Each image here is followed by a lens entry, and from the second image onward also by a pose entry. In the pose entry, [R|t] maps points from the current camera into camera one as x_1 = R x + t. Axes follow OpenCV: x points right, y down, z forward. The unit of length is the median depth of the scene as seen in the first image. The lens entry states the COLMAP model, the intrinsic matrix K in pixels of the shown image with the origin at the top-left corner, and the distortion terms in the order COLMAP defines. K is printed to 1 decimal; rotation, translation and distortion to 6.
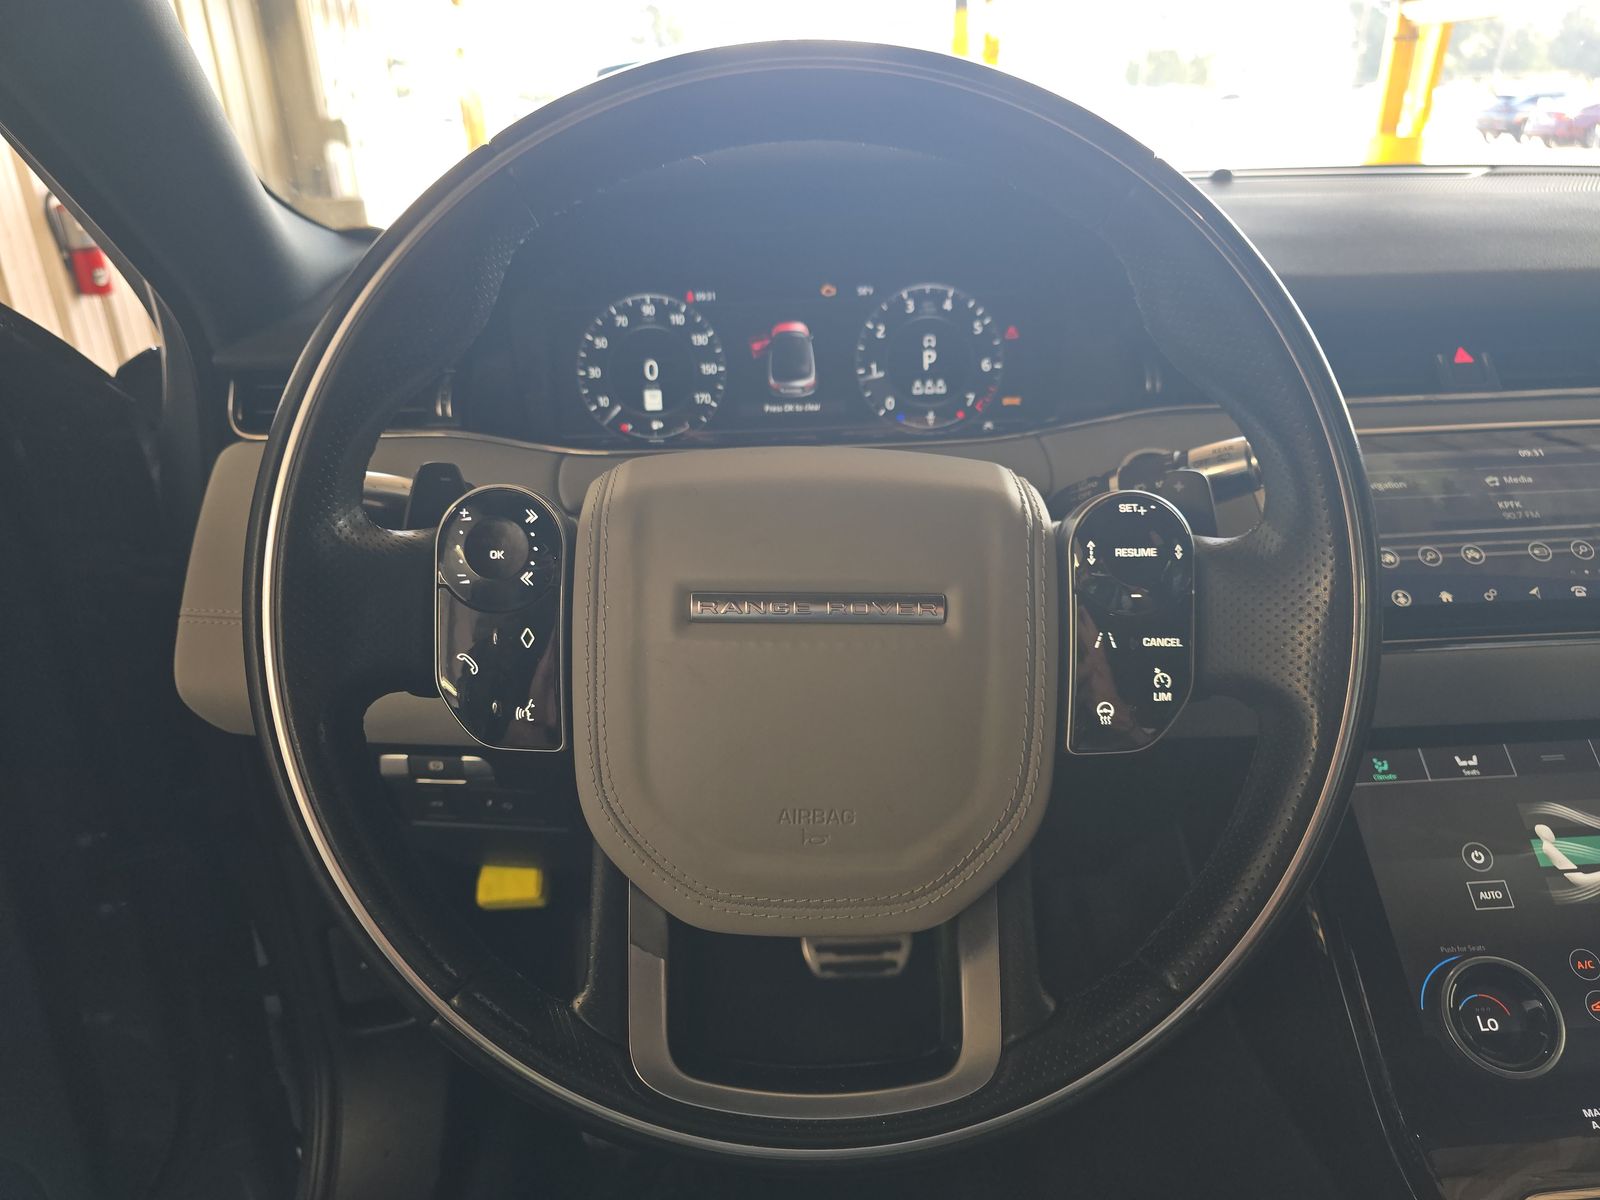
lens RADIAL K [[1064.1, 0, 803.5], [0, 1064.1, 601.9], [0, 0, 1]] dist [0.074098, -0.073240]
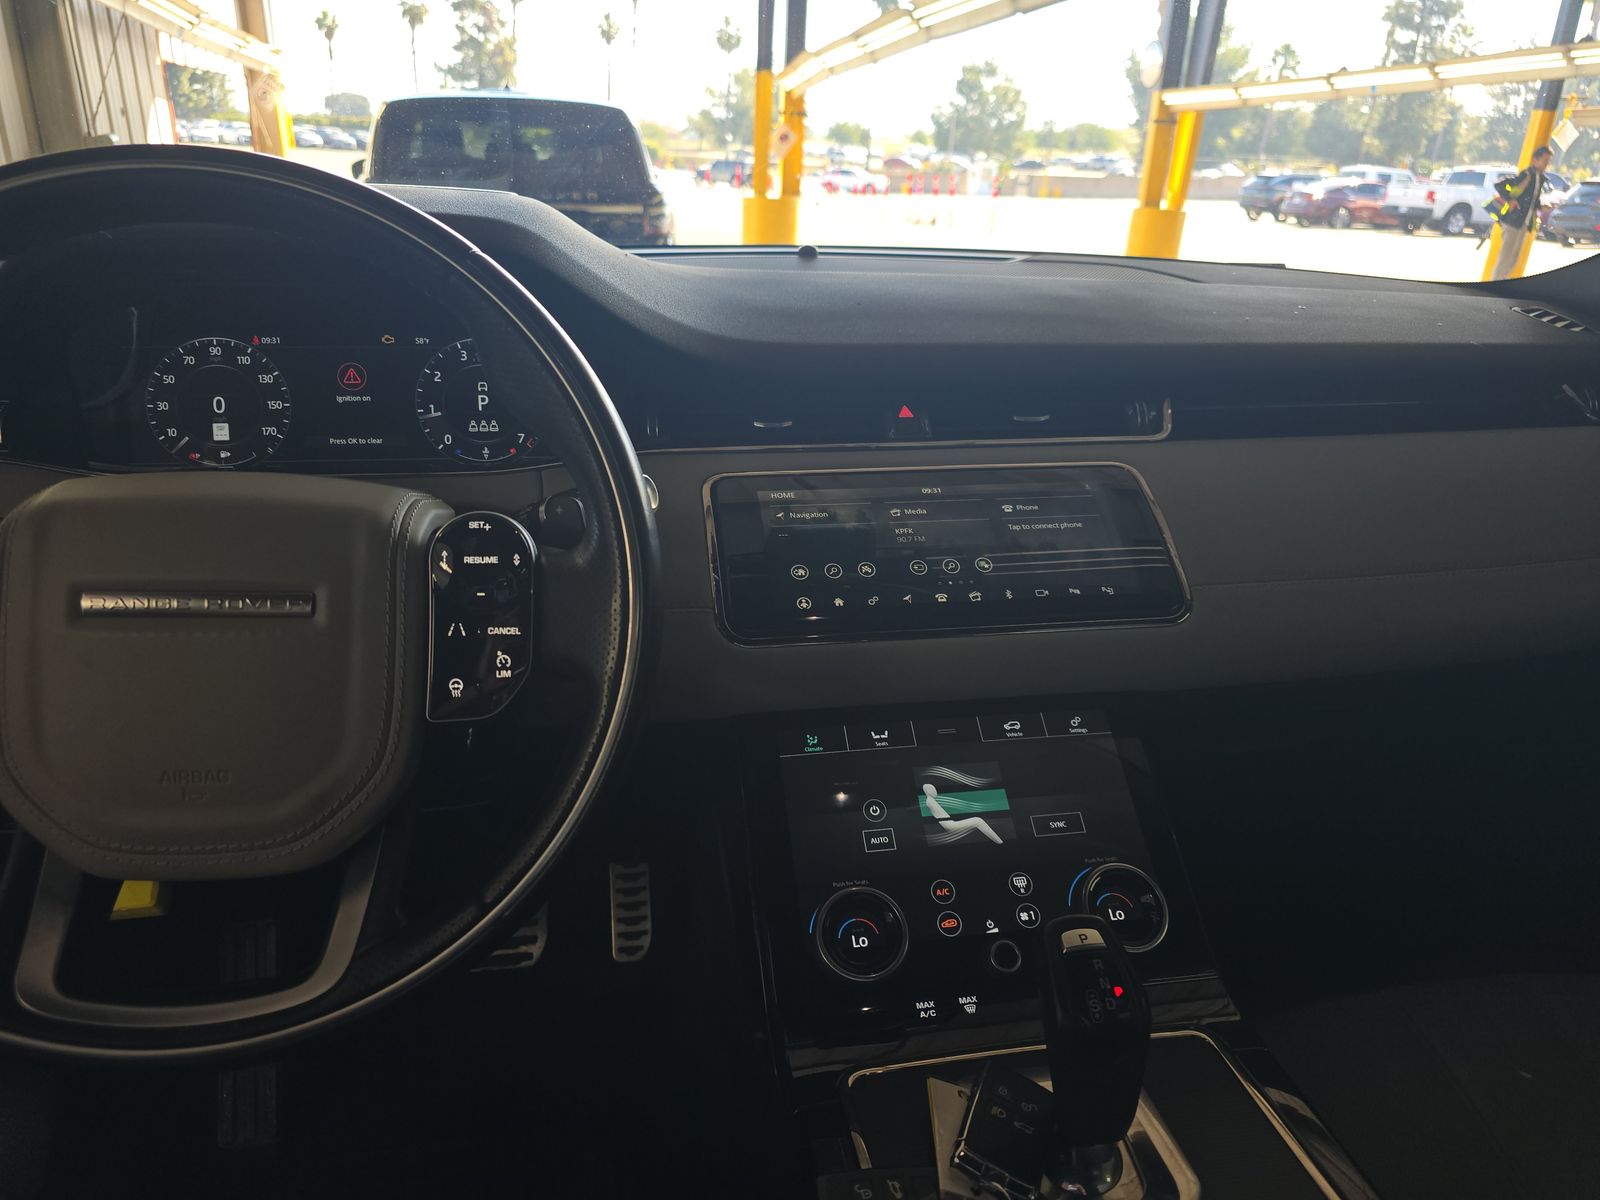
lens RADIAL K [[1064.1, 0, 803.5], [0, 1064.1, 601.9], [0, 0, 1]] dist [0.074098, -0.073240]
pose [[0.990566, -0.003180, 0.137003, 0.302062], [0.008028, 0.999360, -0.034847, 0.029719], [-0.136805, 0.035618, 0.989958, -0.177726]]
